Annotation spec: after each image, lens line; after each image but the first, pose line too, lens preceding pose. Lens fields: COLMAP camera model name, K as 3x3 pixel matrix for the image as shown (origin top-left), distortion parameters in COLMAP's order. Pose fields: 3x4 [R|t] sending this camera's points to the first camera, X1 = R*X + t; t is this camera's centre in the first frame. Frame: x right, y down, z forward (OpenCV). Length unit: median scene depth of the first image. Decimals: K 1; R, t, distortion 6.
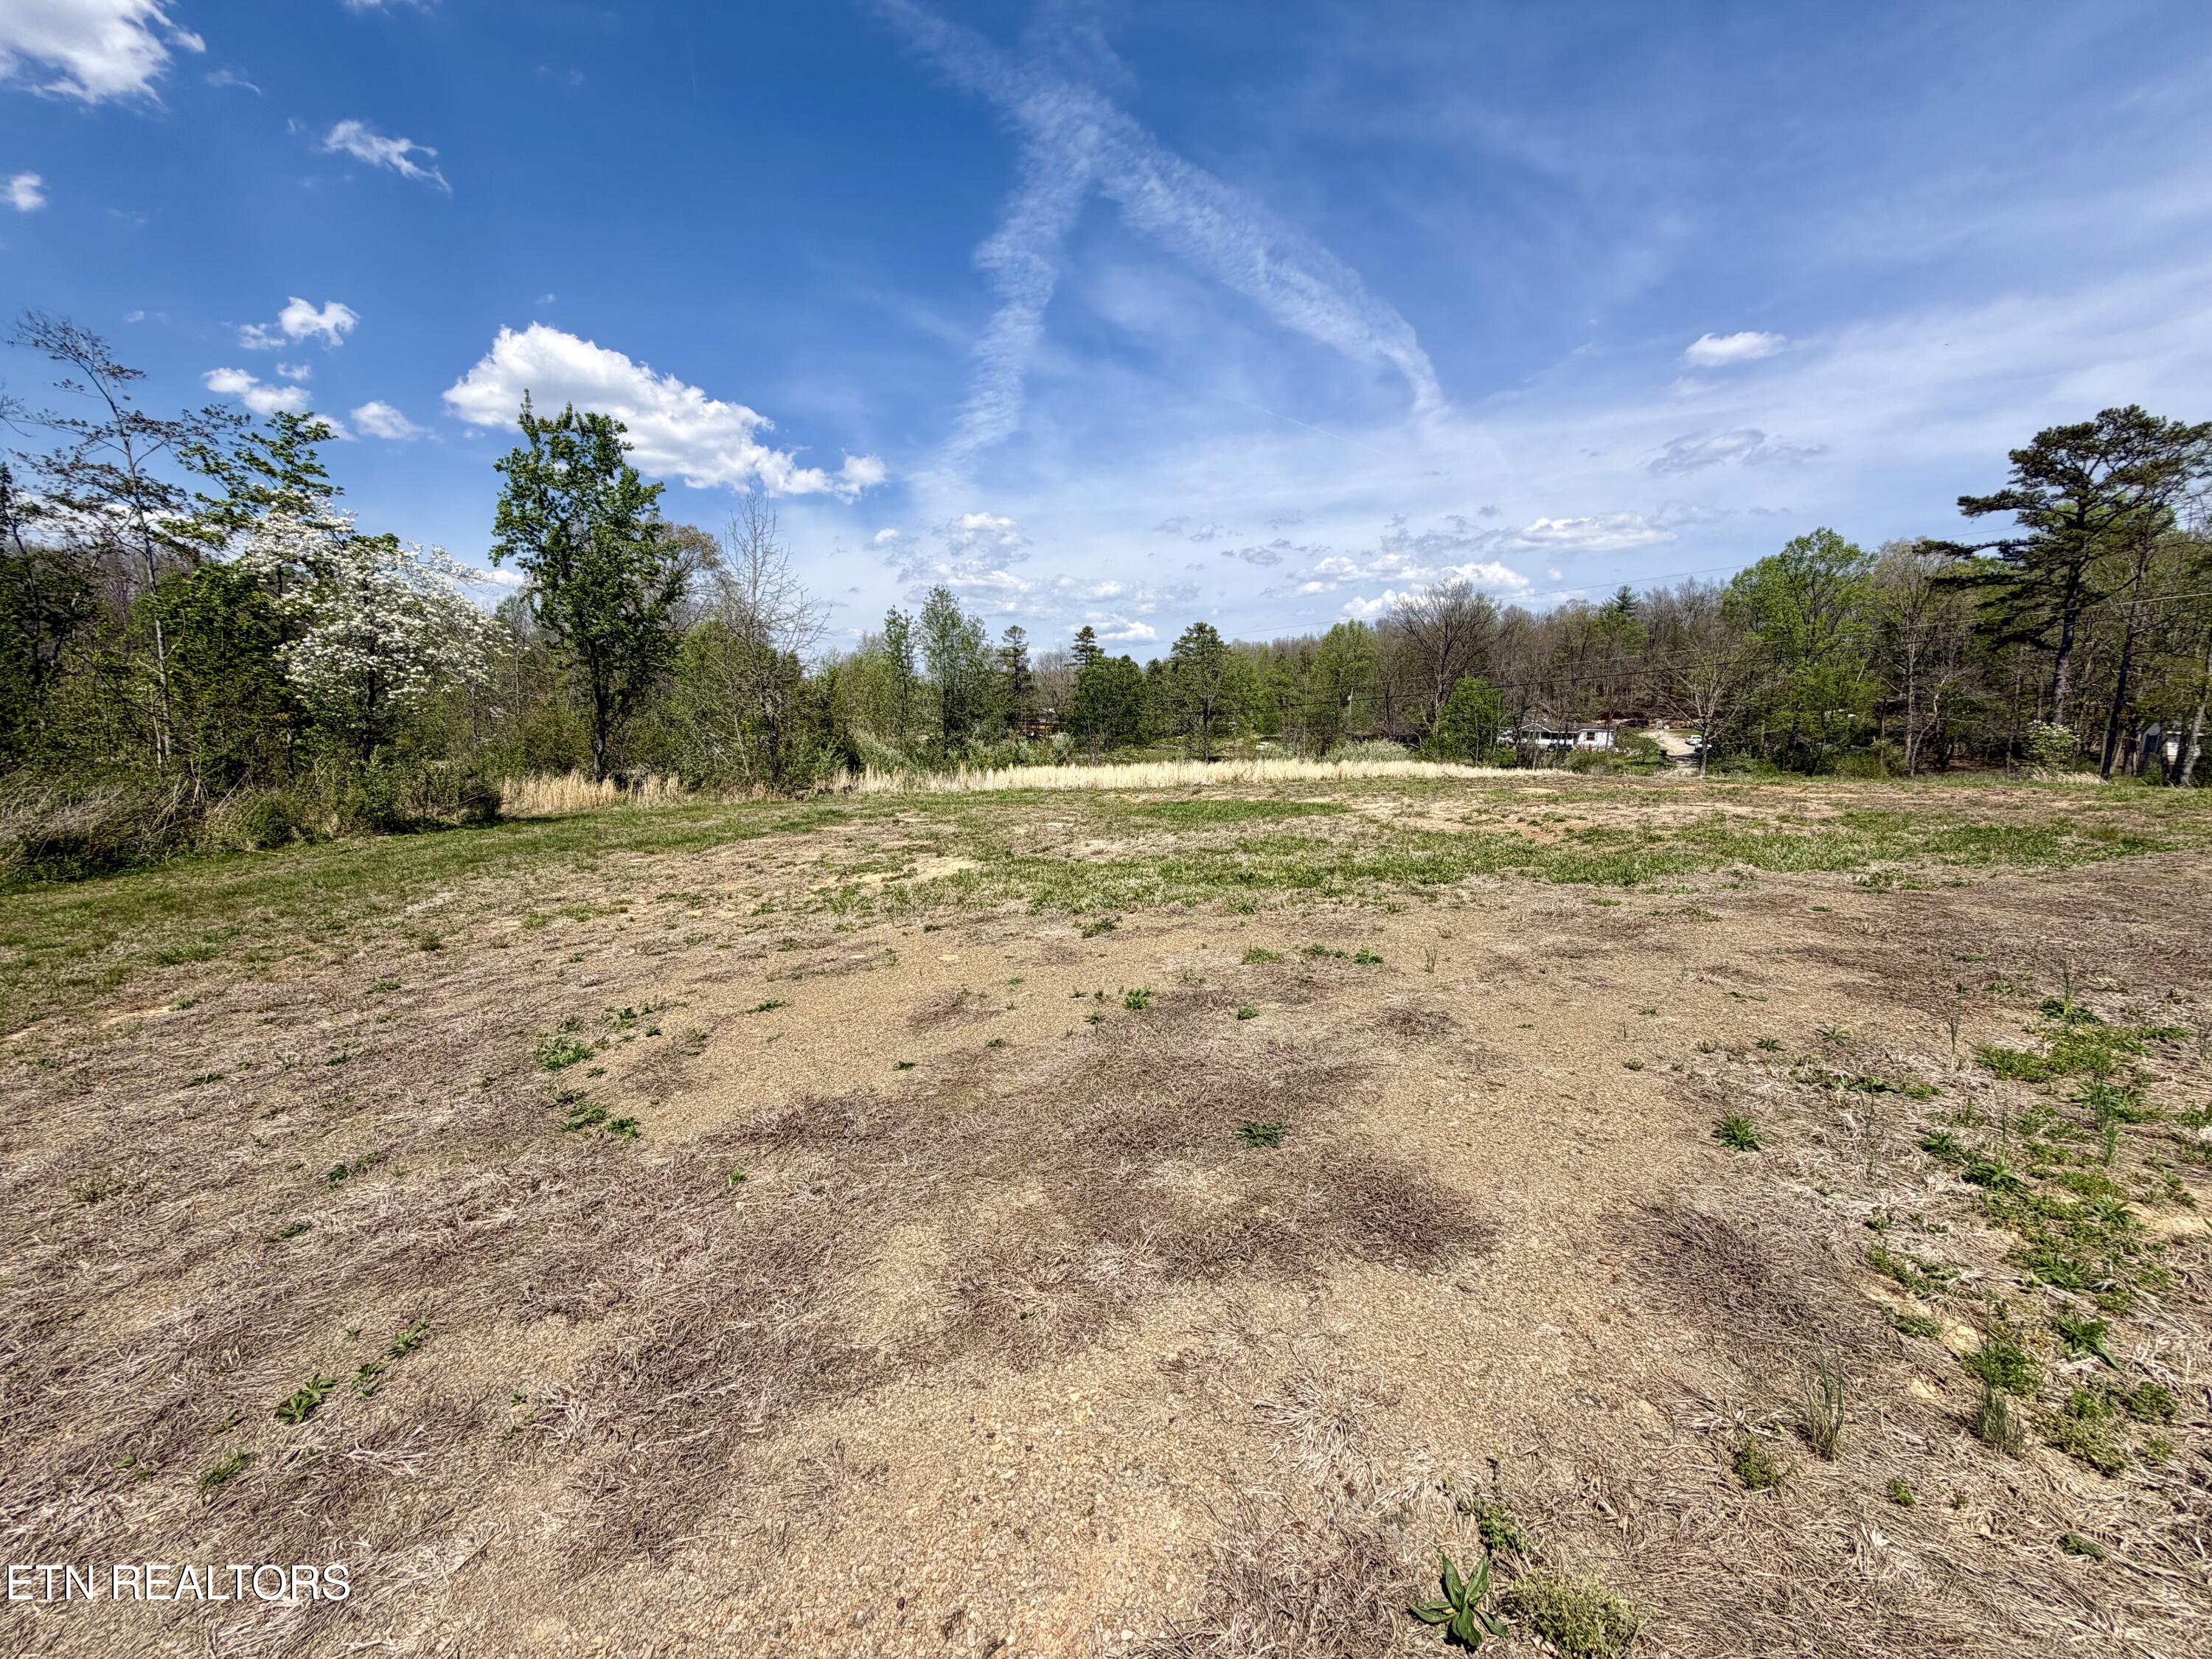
lens RADIAL K [[915.0, 0, 1101.9], [0, 915.0, 797.0], [0, 0, 1]] dist [0.000322, -0.000119]
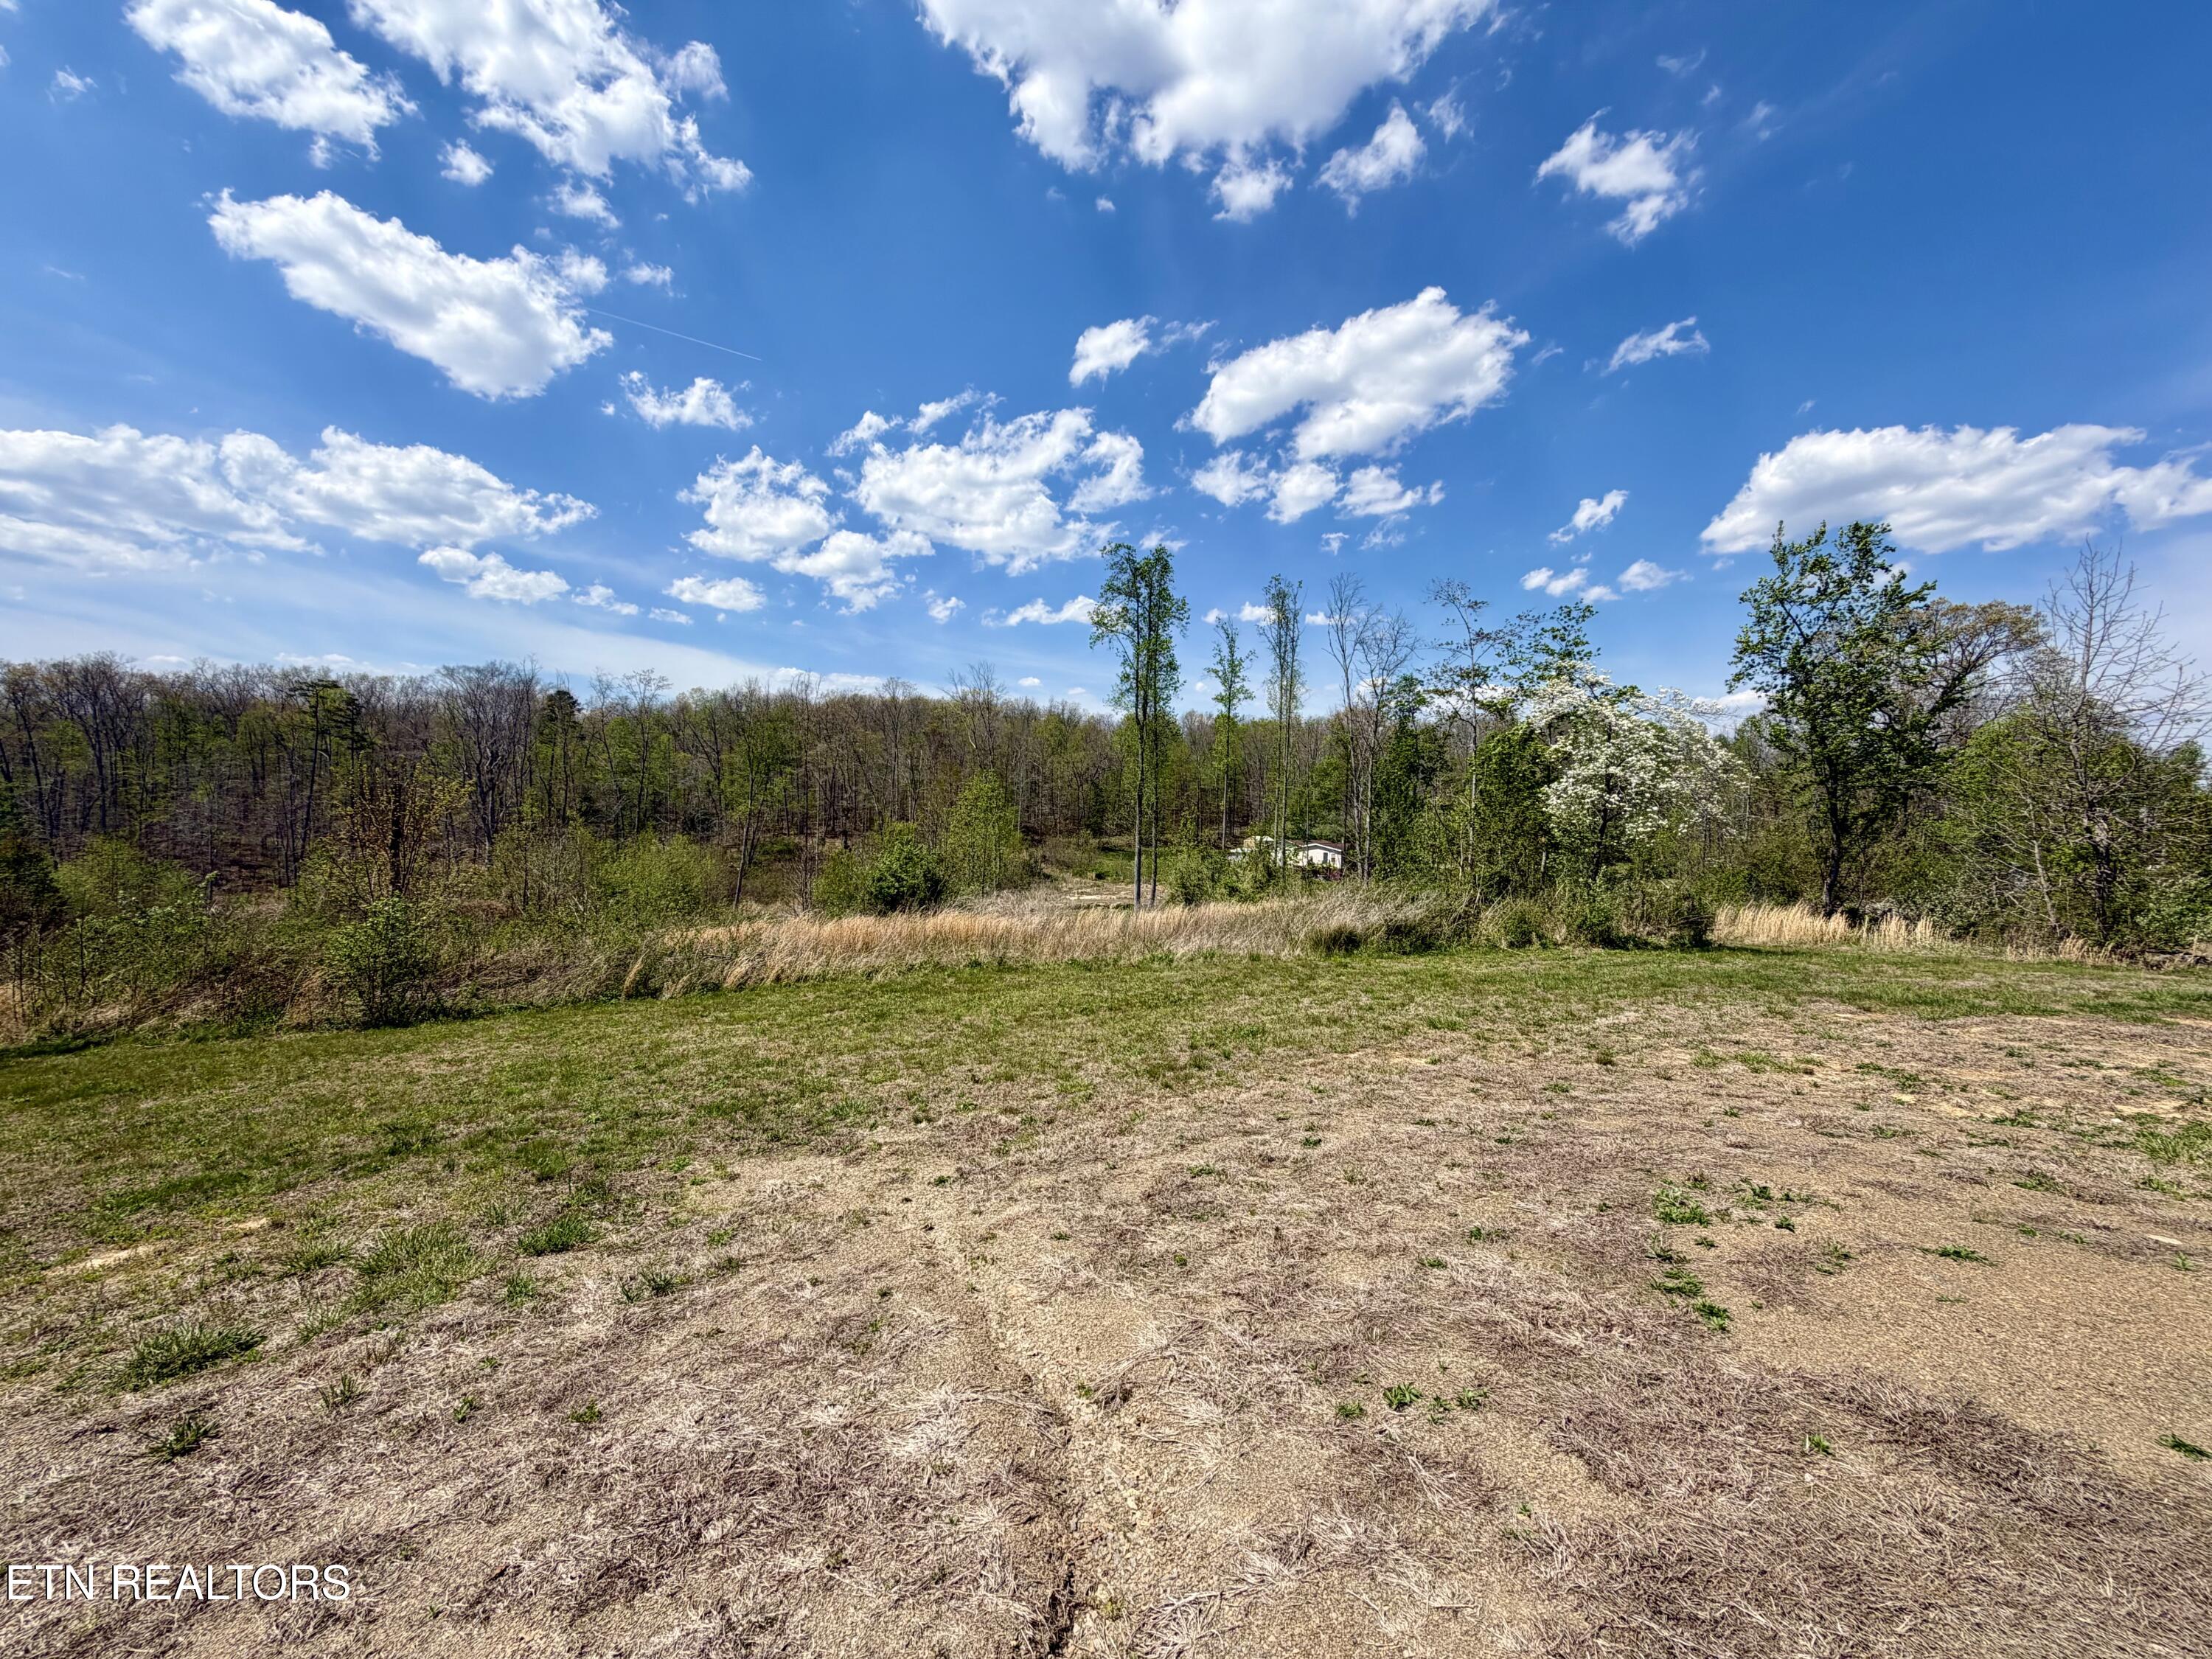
lens RADIAL K [[915.0, 0, 1101.9], [0, 915.0, 797.0], [0, 0, 1]] dist [0.000322, -0.000119]
pose [[0.320525, -0.012115, -0.947163, 0.118524], [-0.080811, 0.995923, -0.040086, -0.056235], [0.943787, 0.089390, 0.318239, 0.030203]]
